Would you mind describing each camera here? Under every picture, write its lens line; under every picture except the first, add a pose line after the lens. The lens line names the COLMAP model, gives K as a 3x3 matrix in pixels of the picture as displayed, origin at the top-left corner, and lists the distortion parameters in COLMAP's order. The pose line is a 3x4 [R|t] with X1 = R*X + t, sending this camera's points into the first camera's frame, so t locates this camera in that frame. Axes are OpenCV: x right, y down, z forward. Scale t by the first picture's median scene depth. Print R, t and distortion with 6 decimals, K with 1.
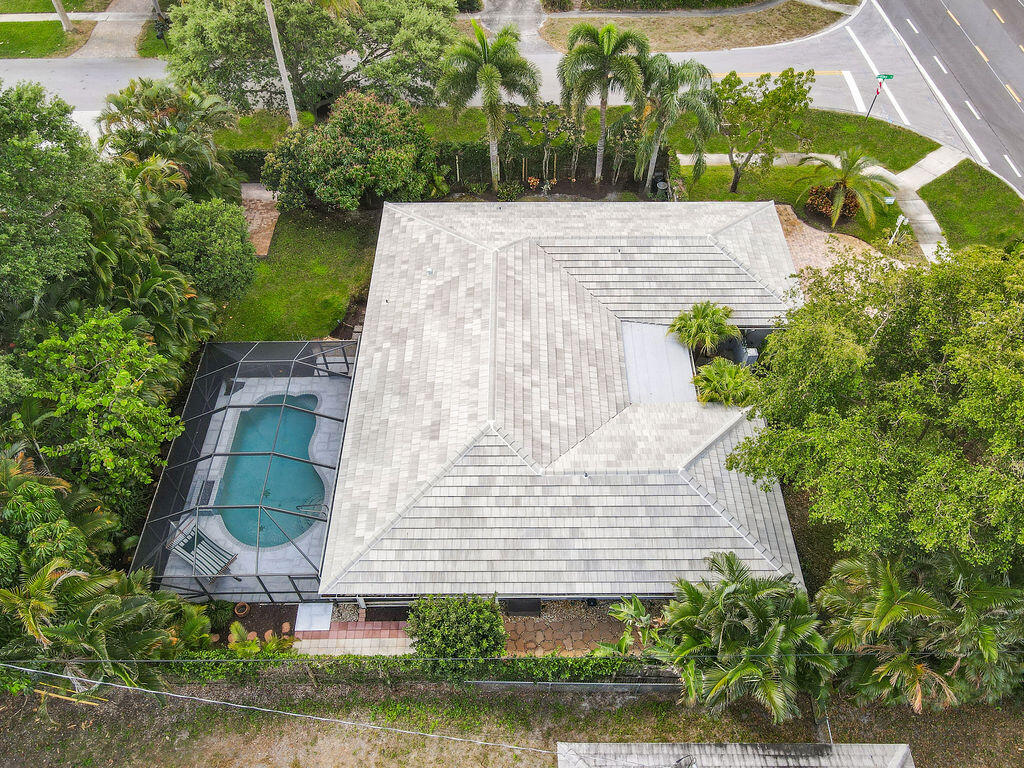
lens RADIAL K [[745.9, 0, 512.0], [0, 745.9, 384.0], [0, 0, 1]] dist [0.007335, 0.004227]
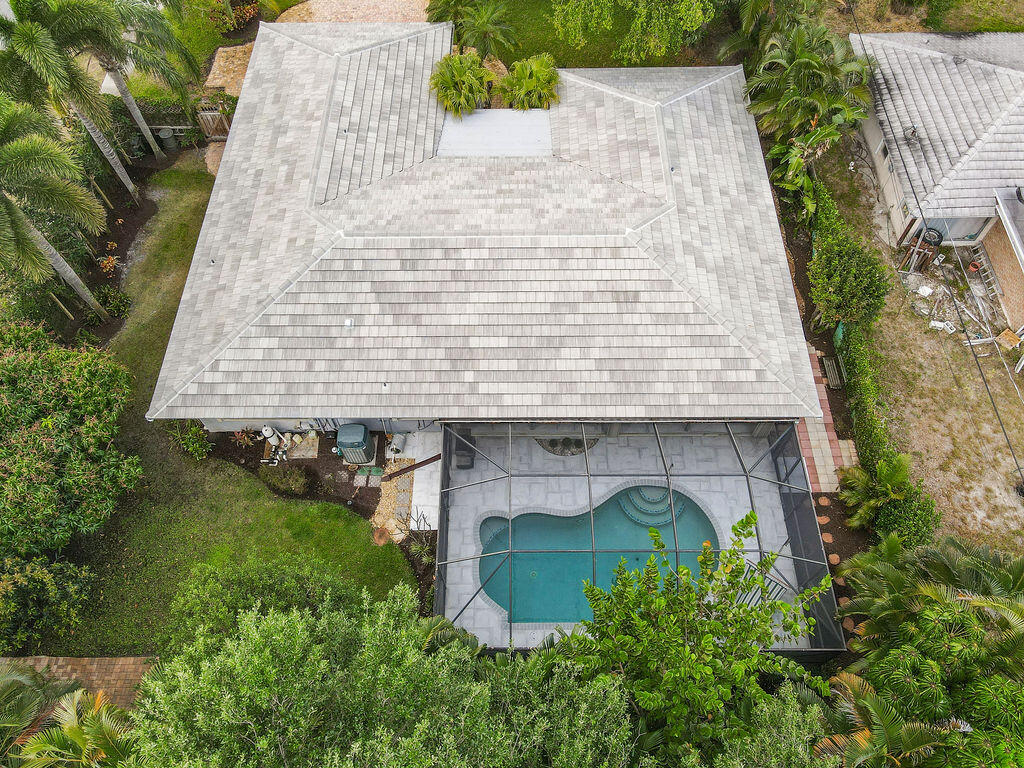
lens RADIAL K [[745.9, 0, 512.0], [0, 745.9, 384.0], [0, 0, 1]] dist [0.007335, 0.004227]
pose [[-0.000747, -0.856293, 0.516490, -0.547536], [0.797398, 0.311168, 0.517040, -0.392062], [-0.603453, 0.412235, 0.682574, 0.470001]]
